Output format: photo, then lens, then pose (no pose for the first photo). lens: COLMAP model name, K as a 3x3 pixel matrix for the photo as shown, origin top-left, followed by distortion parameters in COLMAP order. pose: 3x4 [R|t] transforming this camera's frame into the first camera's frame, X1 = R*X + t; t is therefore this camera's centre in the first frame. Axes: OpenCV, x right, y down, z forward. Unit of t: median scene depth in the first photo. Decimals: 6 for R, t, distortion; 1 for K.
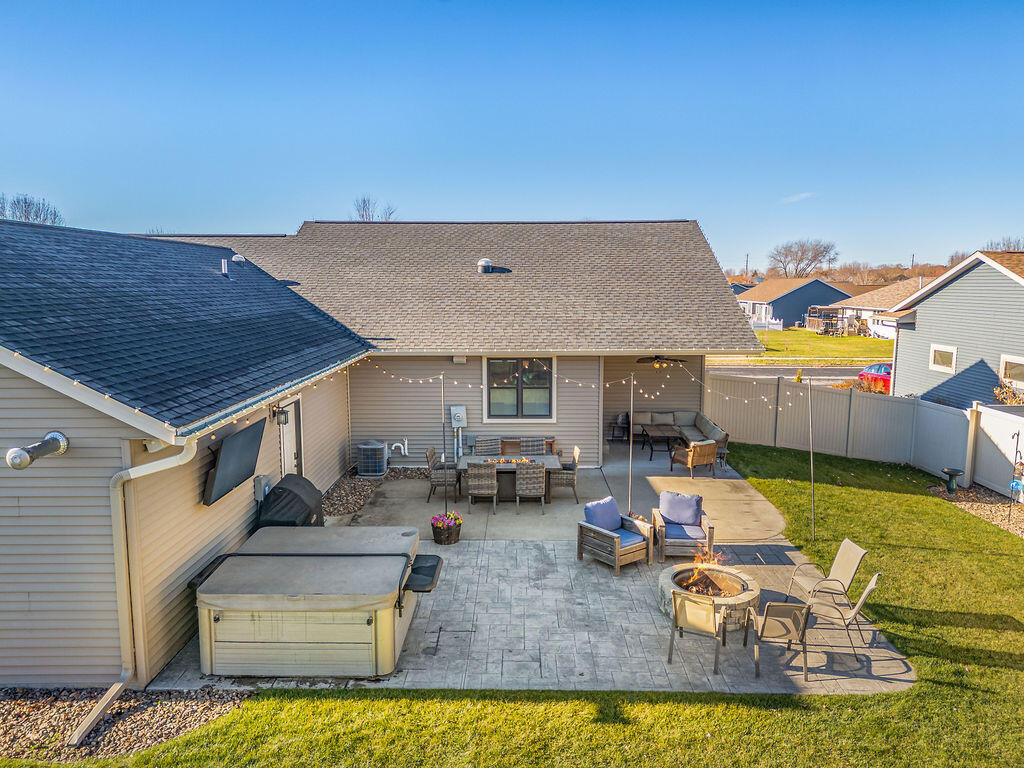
lens RADIAL K [[725.0, 0, 512.0], [0, 725.0, 384.0], [0, 0, 1]] dist [0.067889, -0.060877]
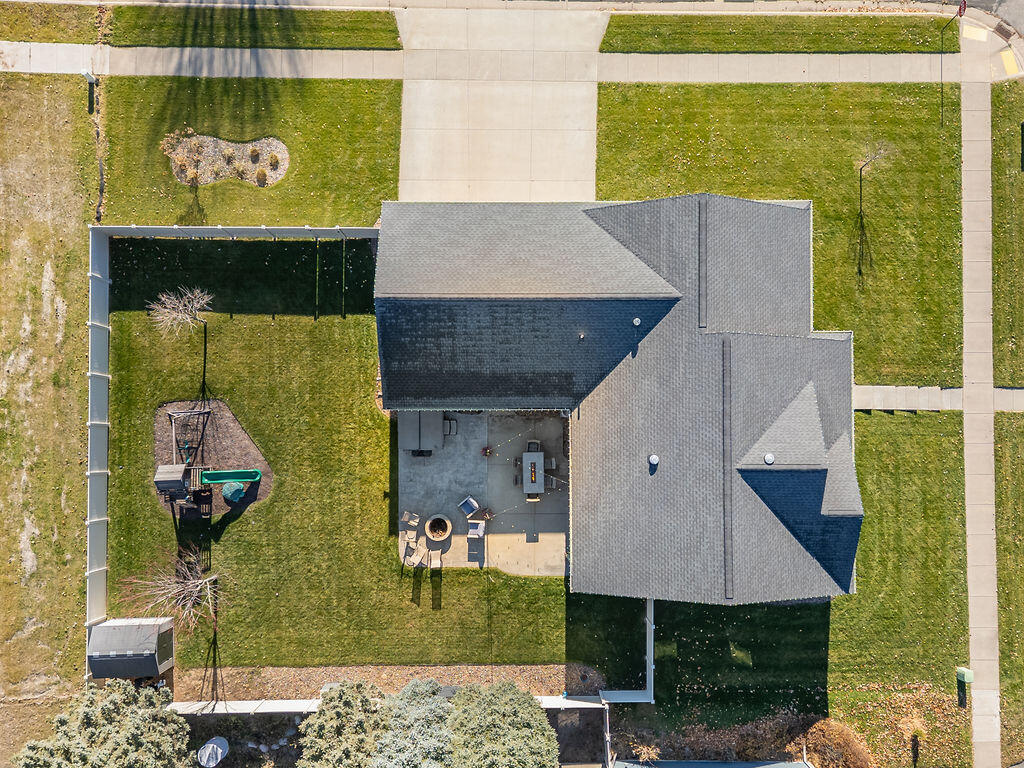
lens RADIAL K [[725.0, 0, 512.0], [0, 725.0, 384.0], [0, 0, 1]] dist [0.067889, -0.060877]
pose [[0.009234, 0.999726, -0.021487, -0.270658], [-0.138616, 0.022560, 0.990089, -2.461017], [0.990303, -0.006164, 0.138787, 0.618757]]
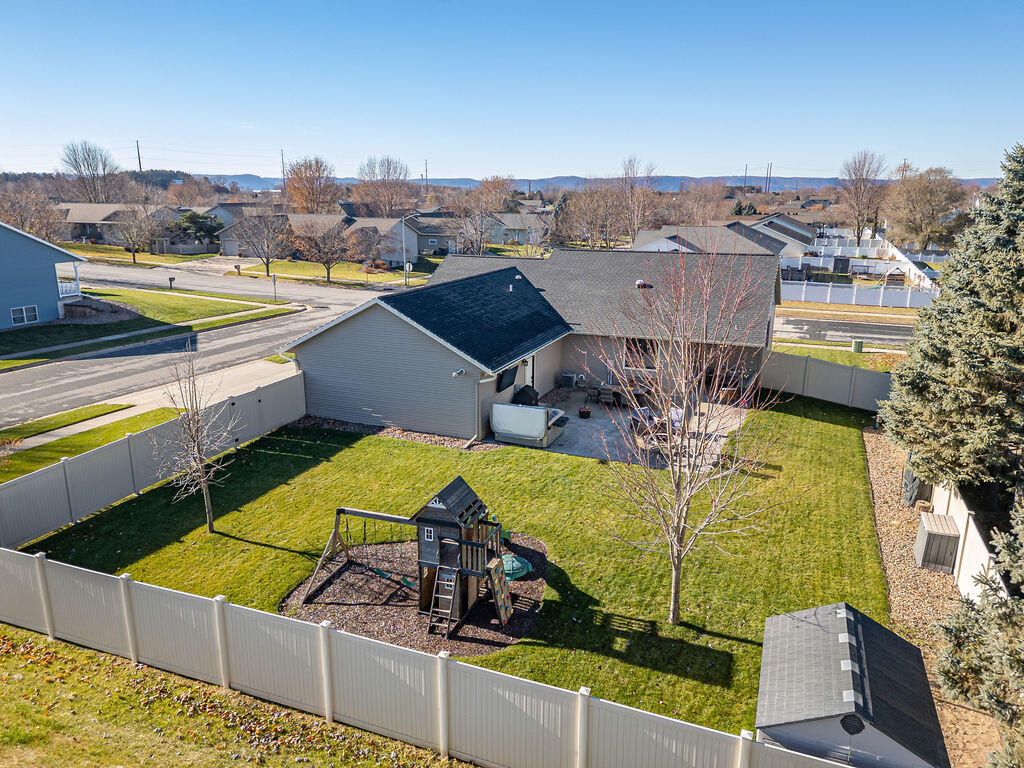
lens RADIAL K [[725.0, 0, 512.0], [0, 725.0, 384.0], [0, 0, 1]] dist [0.067889, -0.060877]
pose [[0.926181, 0.097464, -0.364266, 0.514885], [-0.052893, 0.990048, 0.130414, -0.188223], [0.373351, -0.101520, 0.922119, -1.237760]]
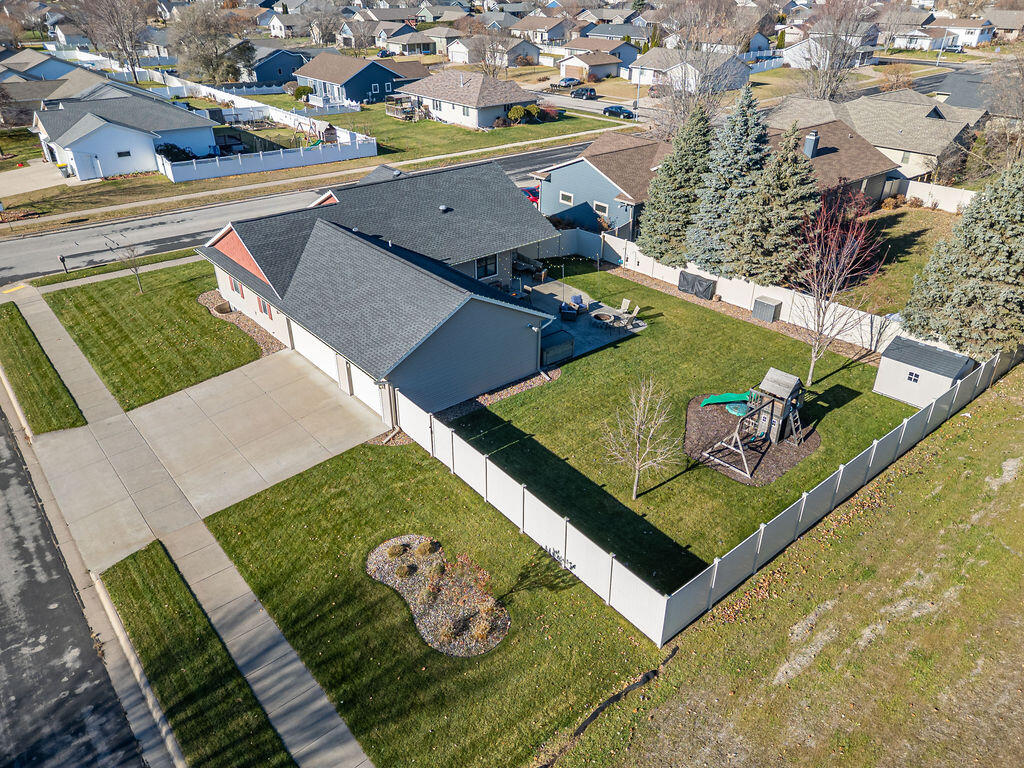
lens RADIAL K [[725.0, 0, 512.0], [0, 725.0, 384.0], [0, 0, 1]] dist [0.067889, -0.060877]
pose [[0.765033, -0.313865, 0.562329, -1.822385], [0.087183, 0.915631, 0.392453, -0.742271], [-0.638063, -0.251214, 0.727851, -1.256993]]
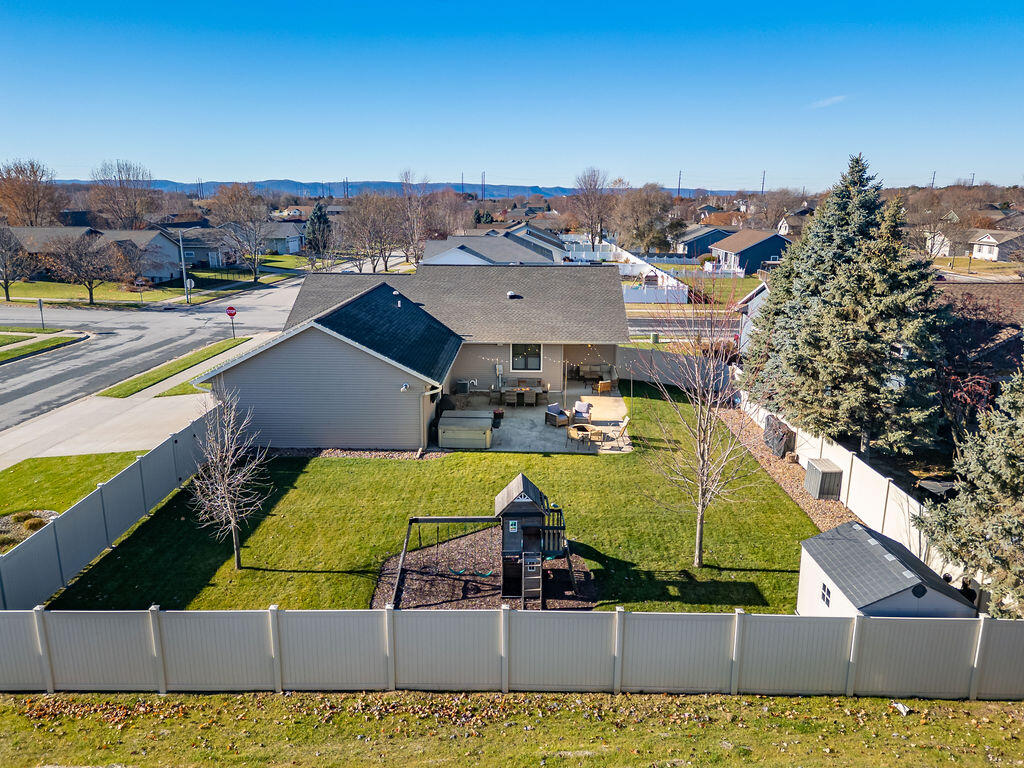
lens RADIAL K [[725.0, 0, 512.0], [0, 725.0, 384.0], [0, 0, 1]] dist [0.067889, -0.060877]
pose [[0.999828, 0.007283, -0.017059, 0.005793], [-0.005308, 0.993569, 0.113105, -0.202032], [0.017773, -0.112995, 0.993437, -1.534243]]
